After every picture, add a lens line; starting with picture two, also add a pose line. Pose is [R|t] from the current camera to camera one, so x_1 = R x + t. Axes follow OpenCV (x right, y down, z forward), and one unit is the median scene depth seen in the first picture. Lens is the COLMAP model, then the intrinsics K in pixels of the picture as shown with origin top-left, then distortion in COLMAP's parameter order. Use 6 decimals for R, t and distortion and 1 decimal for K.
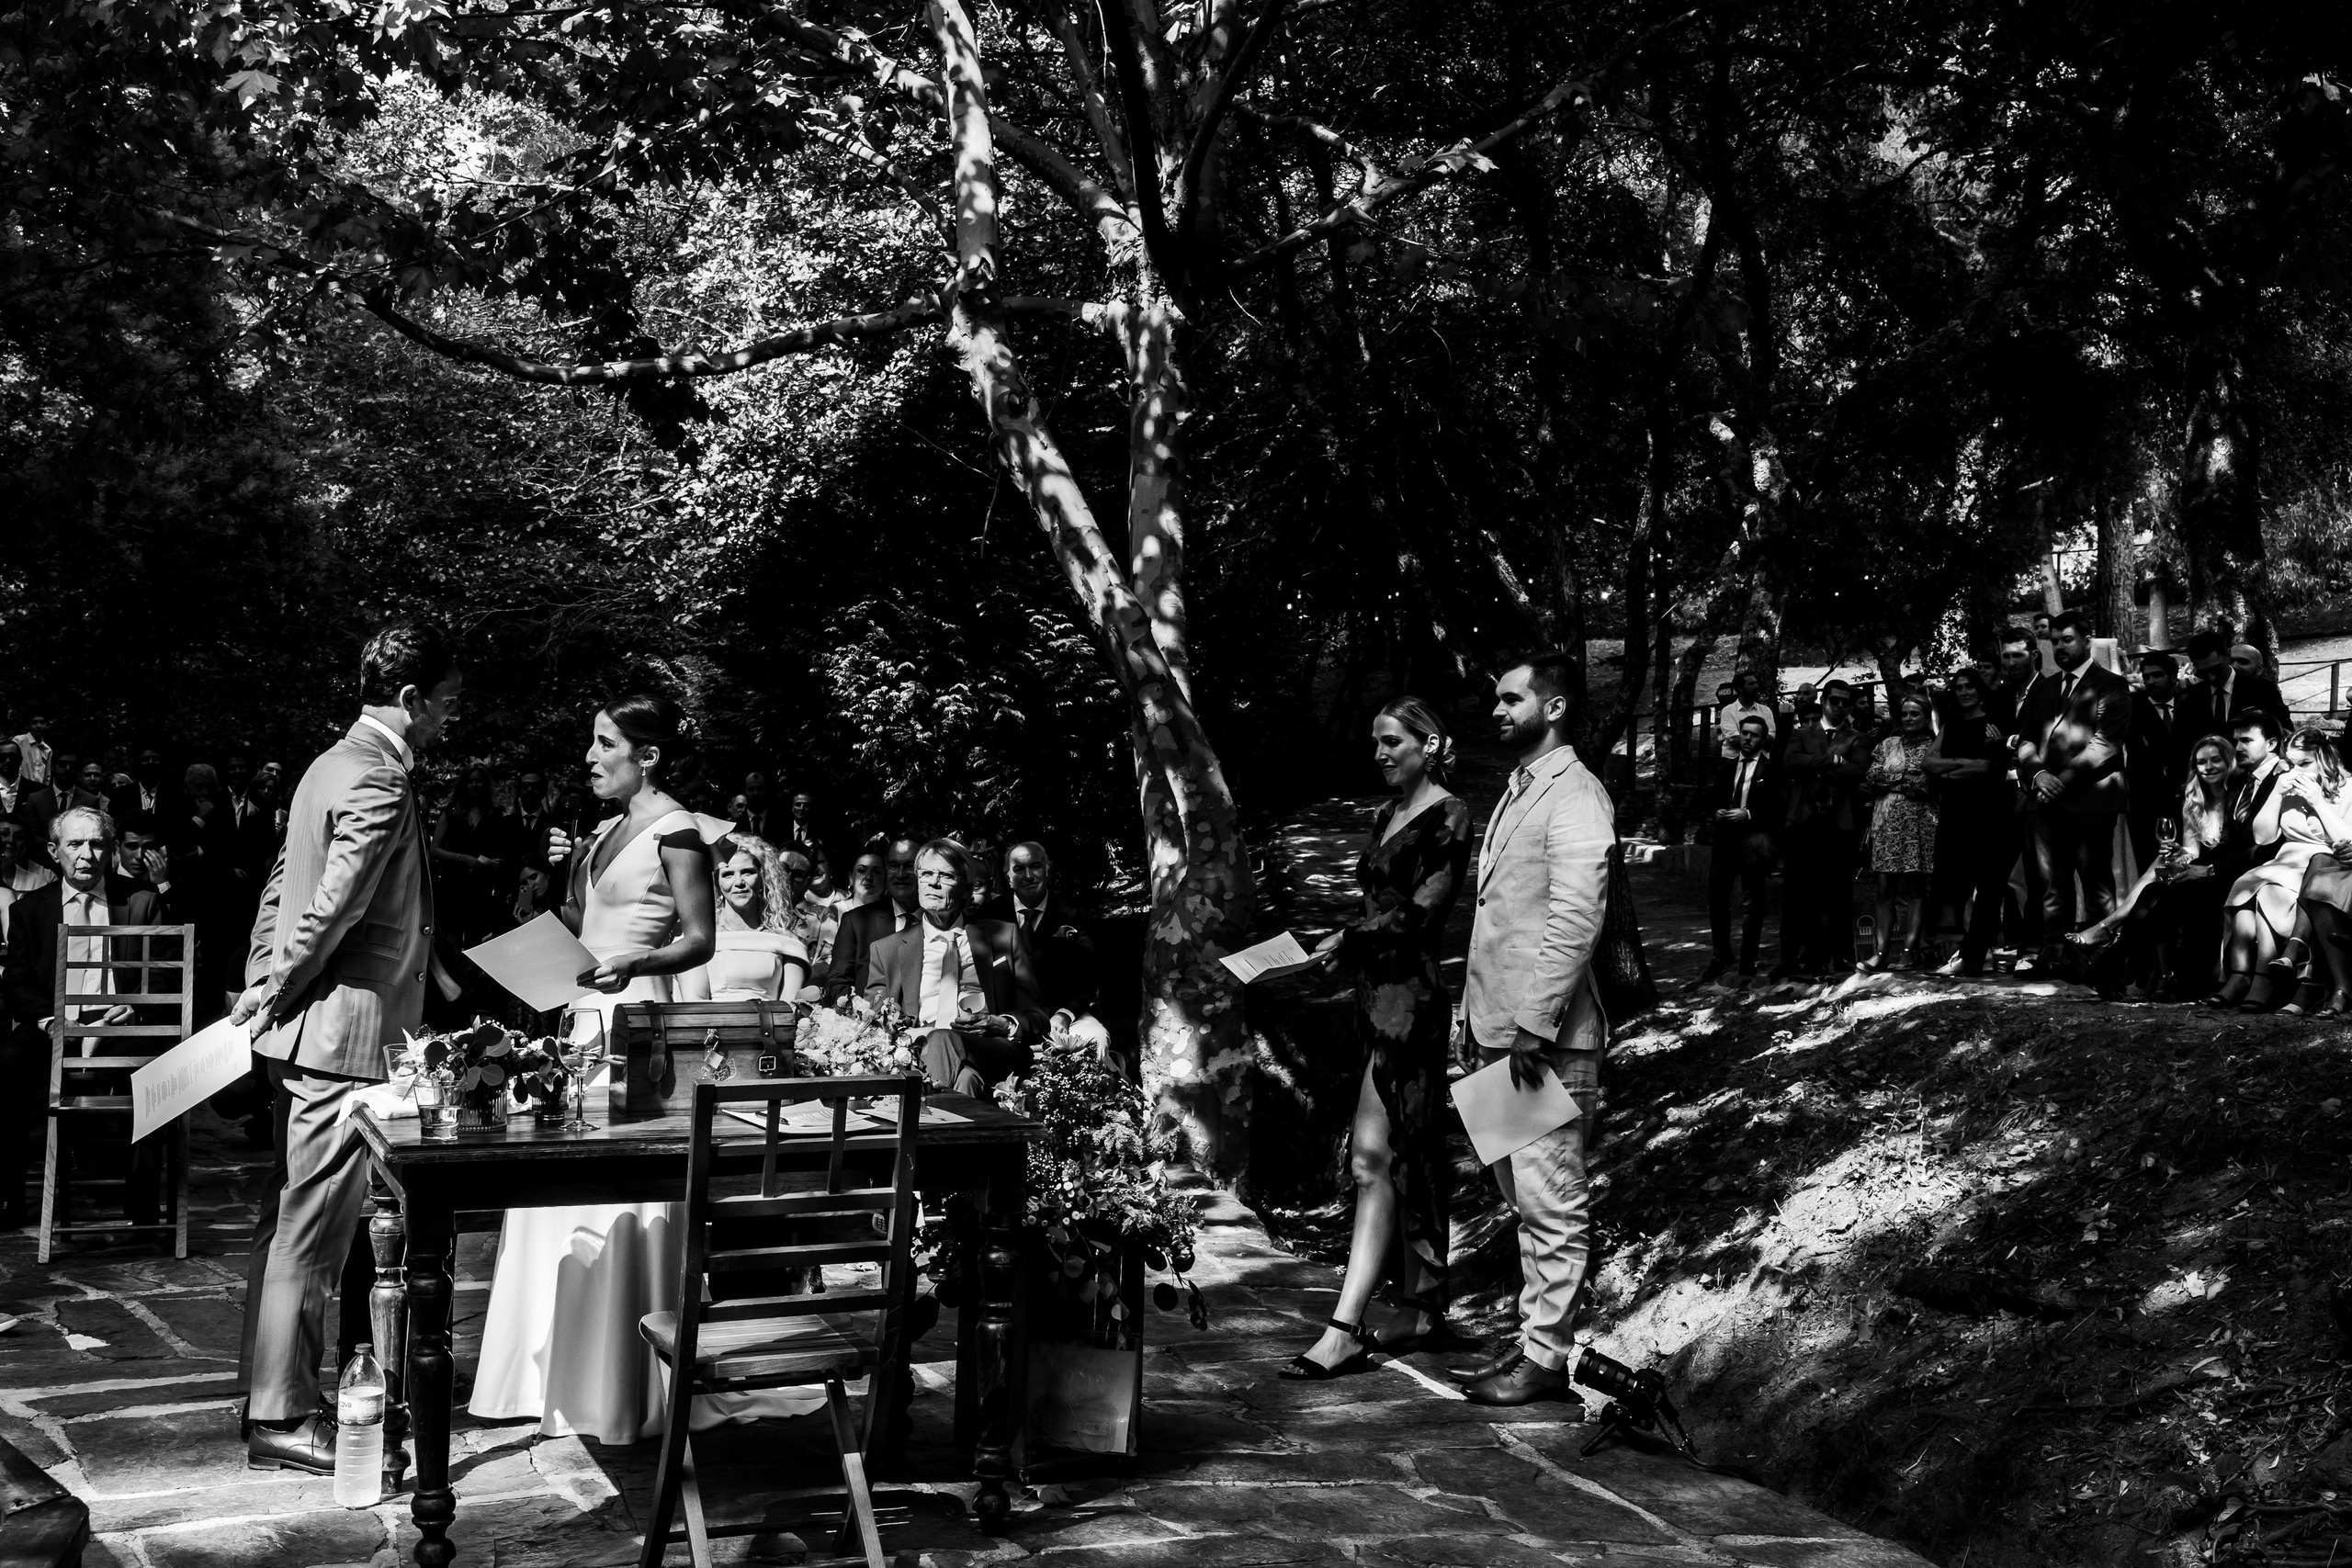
lens RADIAL K [[3176.6, 0, 1159.1], [0, 3176.6, 770.0], [0, 0, 1]] dist [-0.081017, 0.000000]
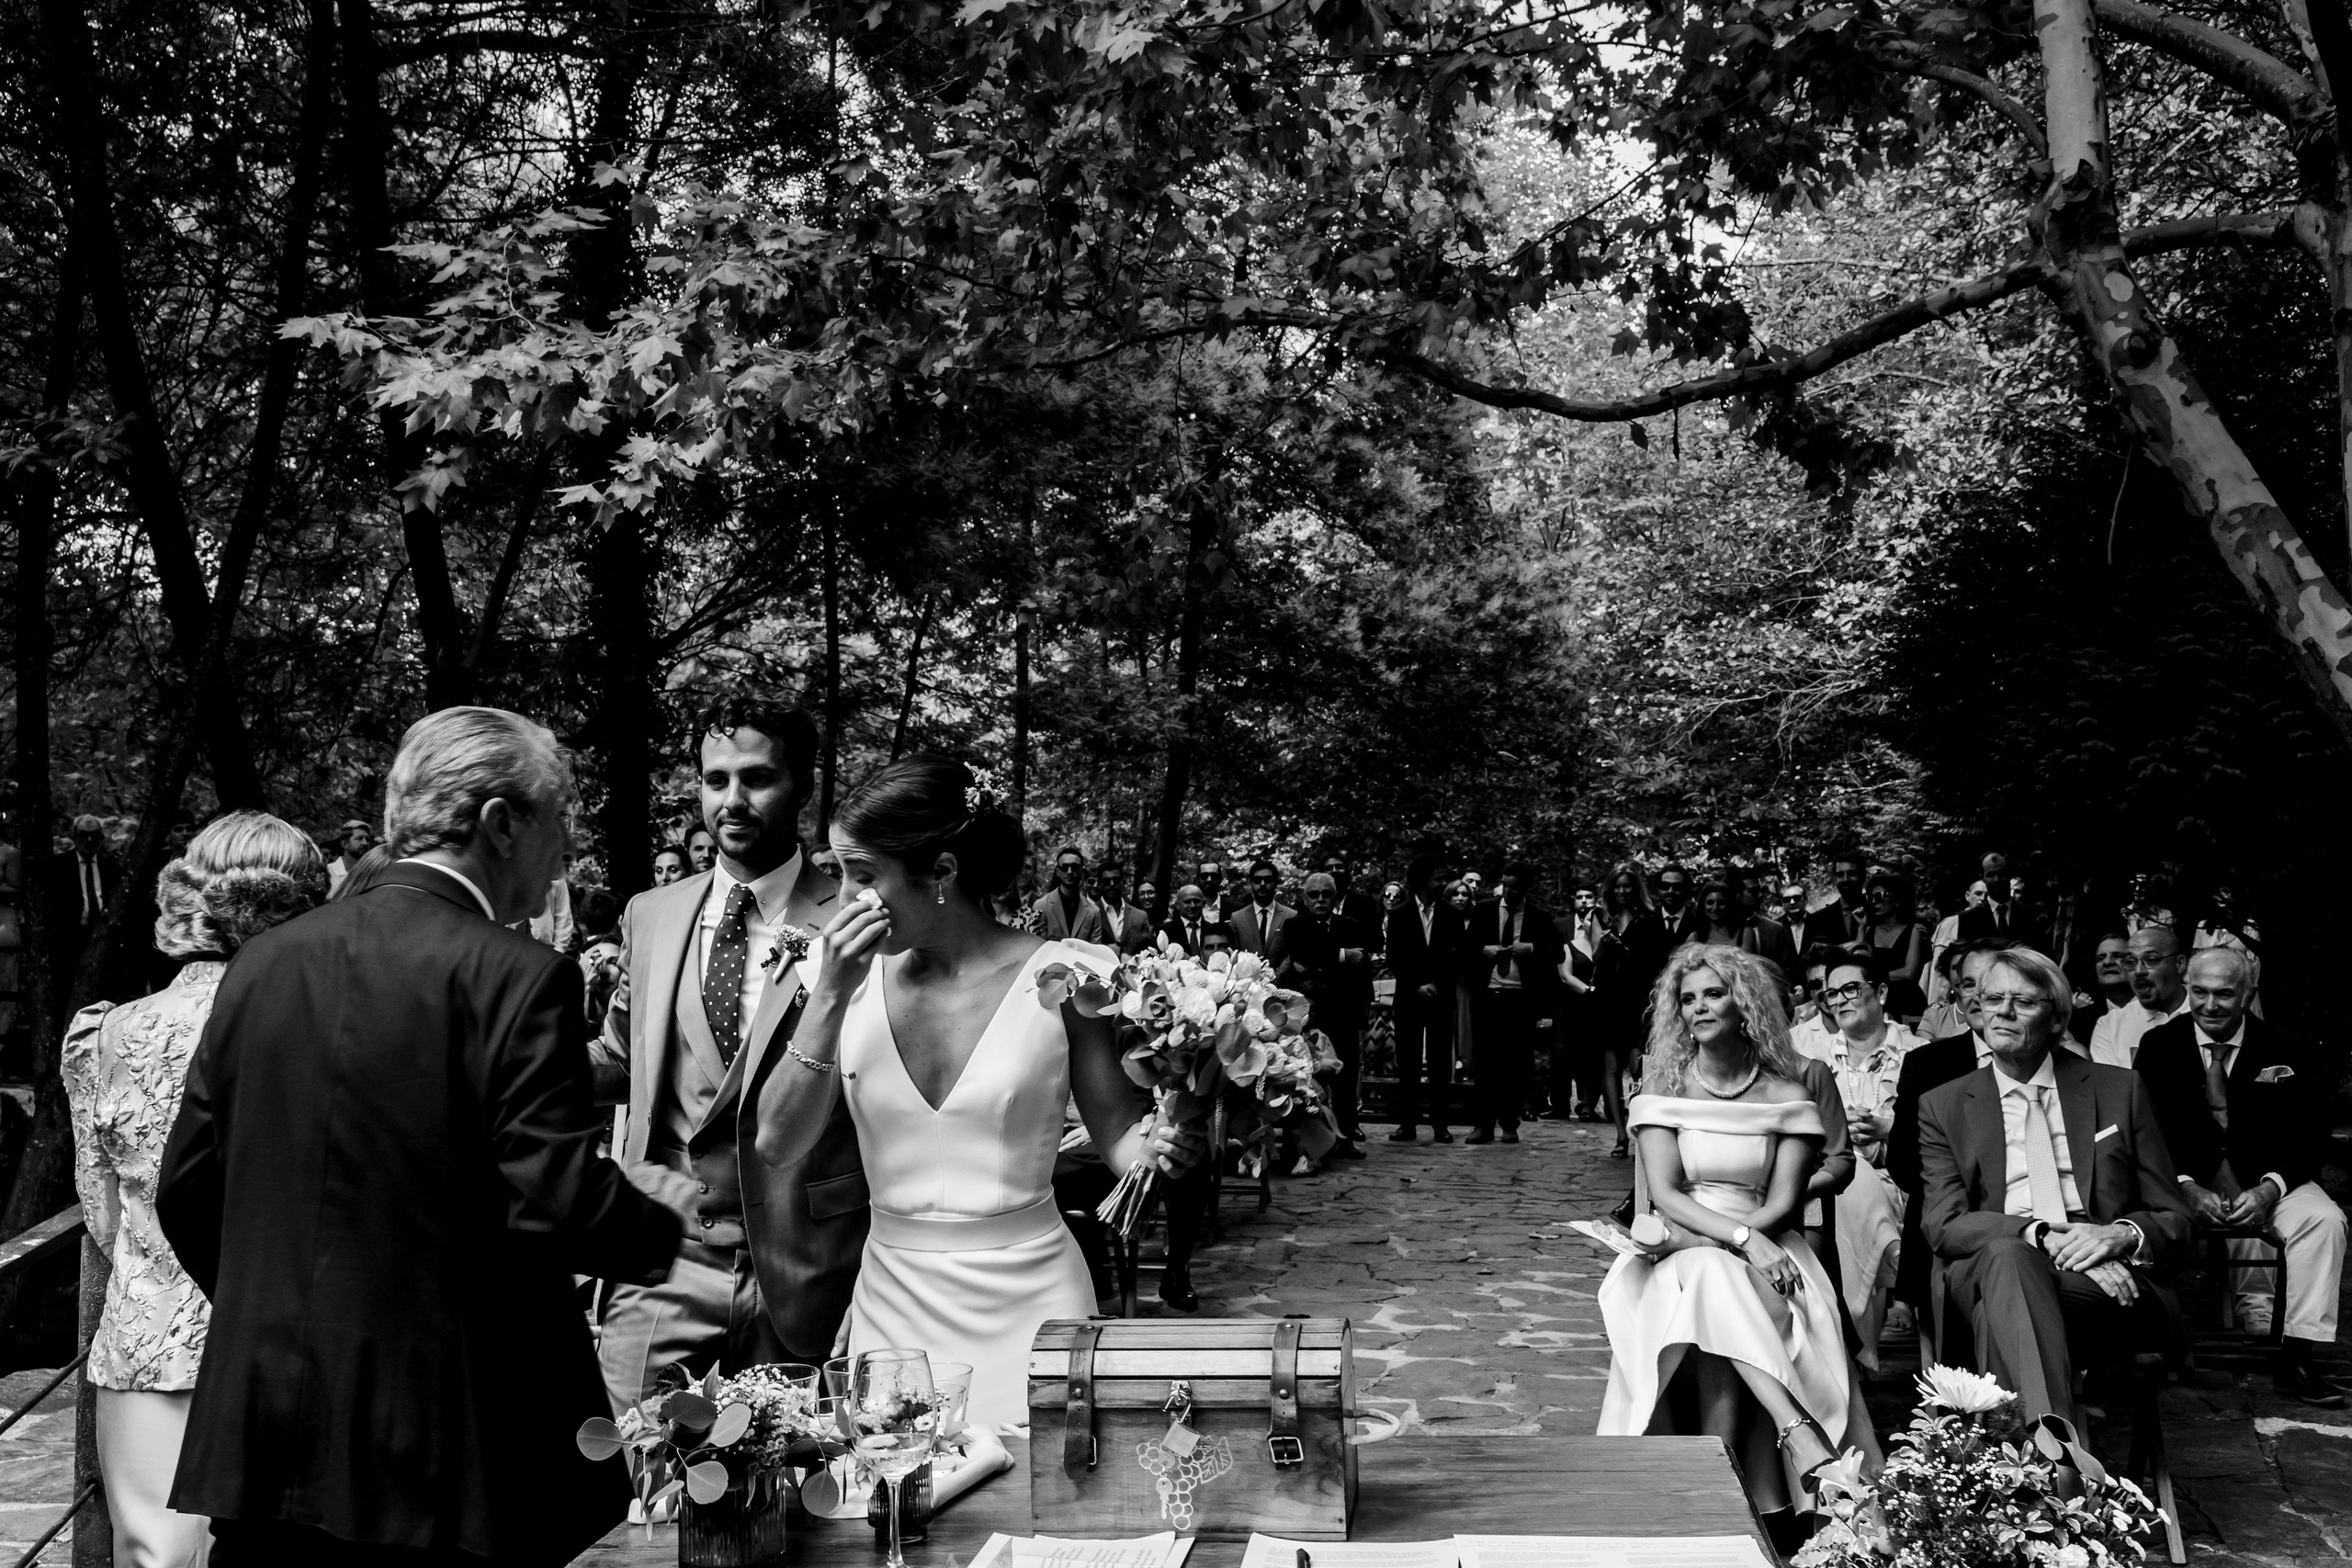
lens RADIAL K [[2543.4, 0, 1169.0], [0, 2543.4, 795.0], [0, 0, 1]] dist [-0.025466, 0.000000]
pose [[0.863711, -0.059037, -0.500517, 0.047190], [0.046216, 0.998209, -0.037989, -0.000728], [0.501864, 0.009680, 0.864893, 0.382710]]
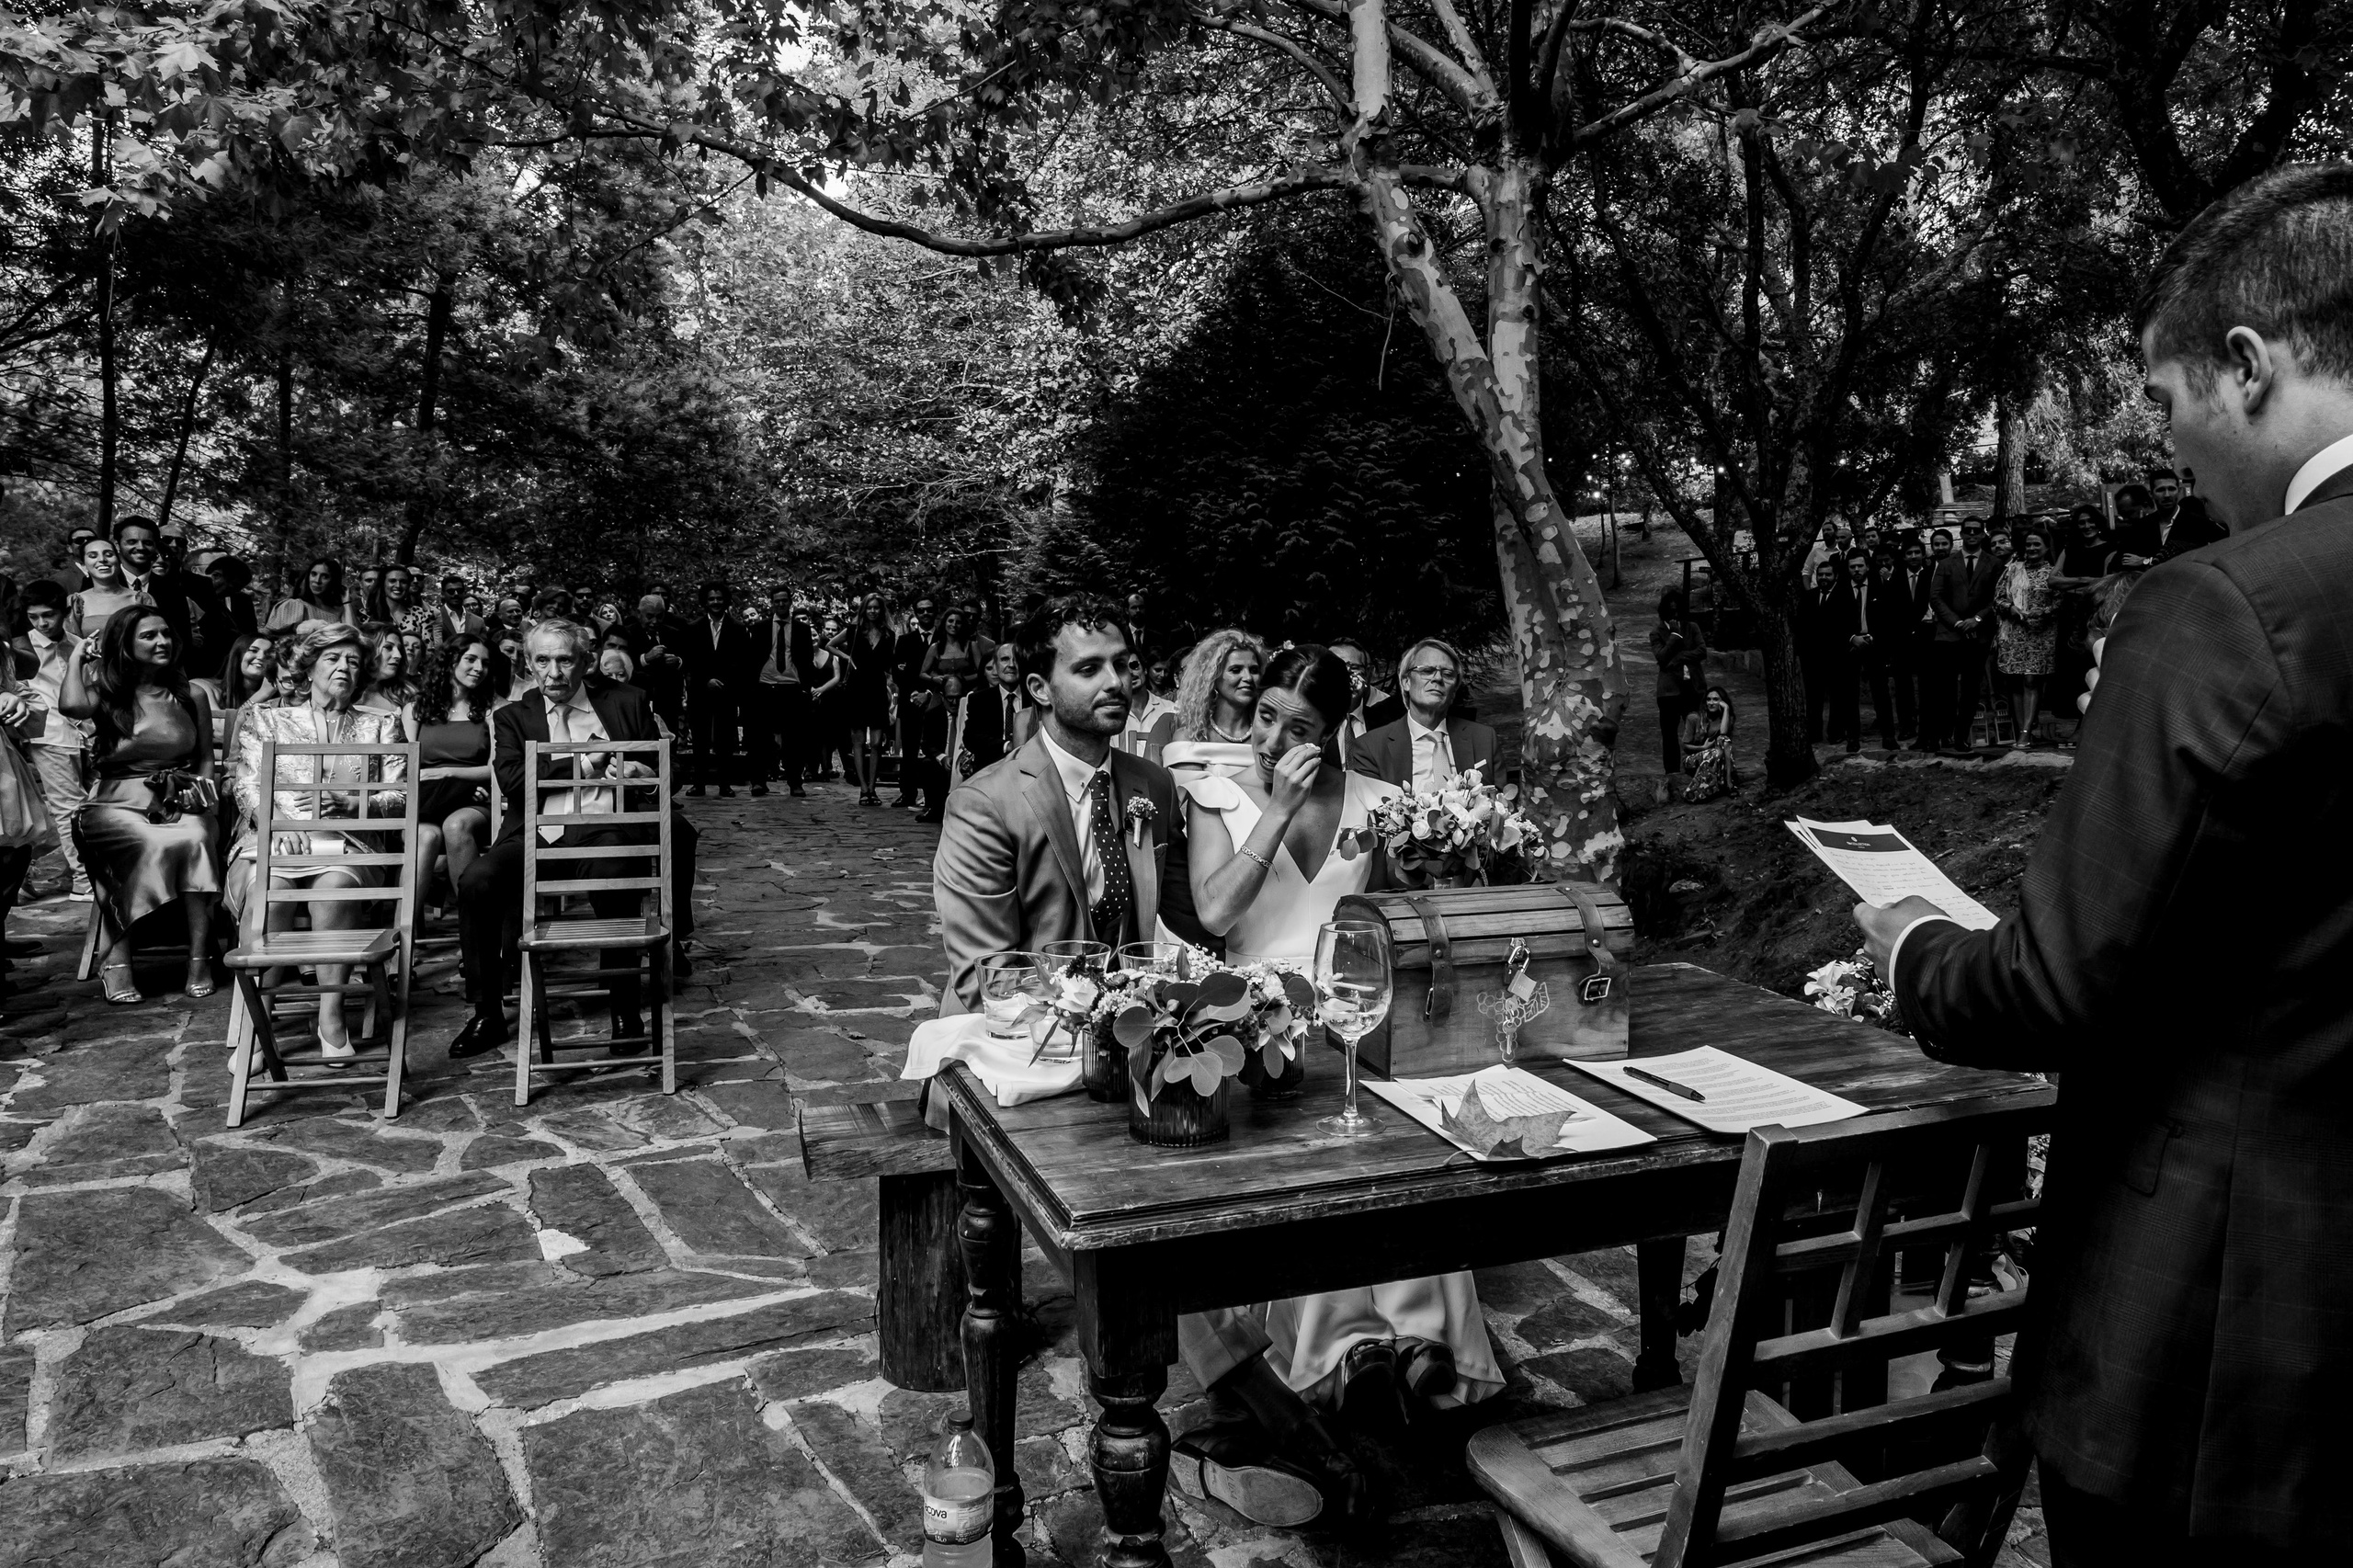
lens RADIAL K [[1689.1, 0, 1193.7], [0, 1689.1, 789.0], [0, 0, 1]] dist [-0.042764, -0.000942]
pose [[0.999907, -0.011553, 0.007188, -0.126545], [0.010772, 0.994875, 0.100539, 0.011244], [-0.008312, -0.100452, 0.994907, 0.411422]]
